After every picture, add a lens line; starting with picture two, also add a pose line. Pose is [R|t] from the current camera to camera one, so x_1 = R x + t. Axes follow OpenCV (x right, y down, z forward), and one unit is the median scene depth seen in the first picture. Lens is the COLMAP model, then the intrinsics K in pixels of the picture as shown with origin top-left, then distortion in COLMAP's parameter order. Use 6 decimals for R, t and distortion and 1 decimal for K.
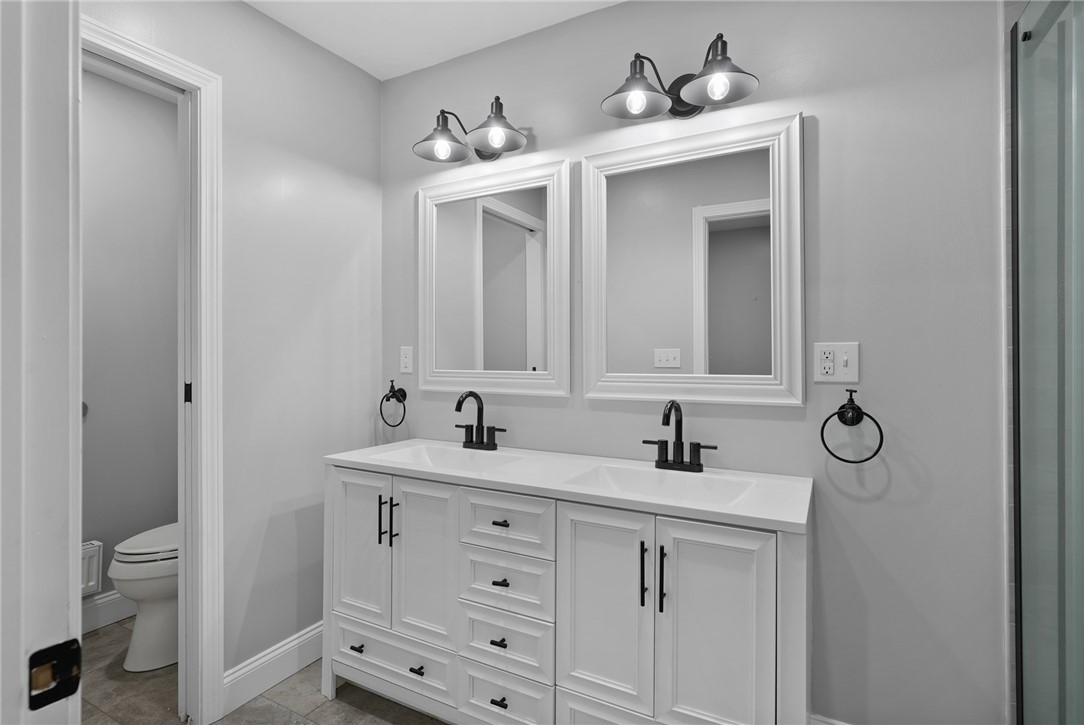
lens RADIAL K [[523.3, 0, 555.0], [0, 523.3, 331.3], [0, 0, 1]] dist [0.001159, 0.000181]
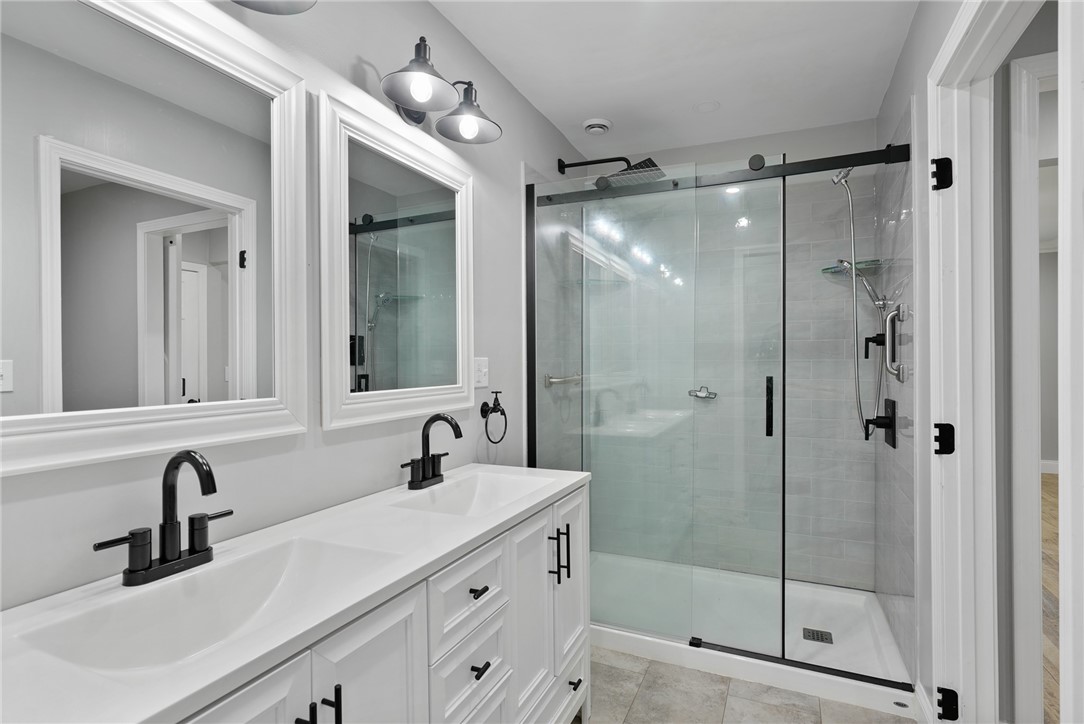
lens RADIAL K [[523.3, 0, 544.6], [0, 523.3, 369.8], [0, 0, 1]] dist [0.001159, 0.000181]
pose [[-0.058121, 0.002048, 0.998307, -0.666284], [-0.013710, 0.999902, -0.002850, 0.041858], [-0.998215, -0.013853, -0.058087, 0.729917]]
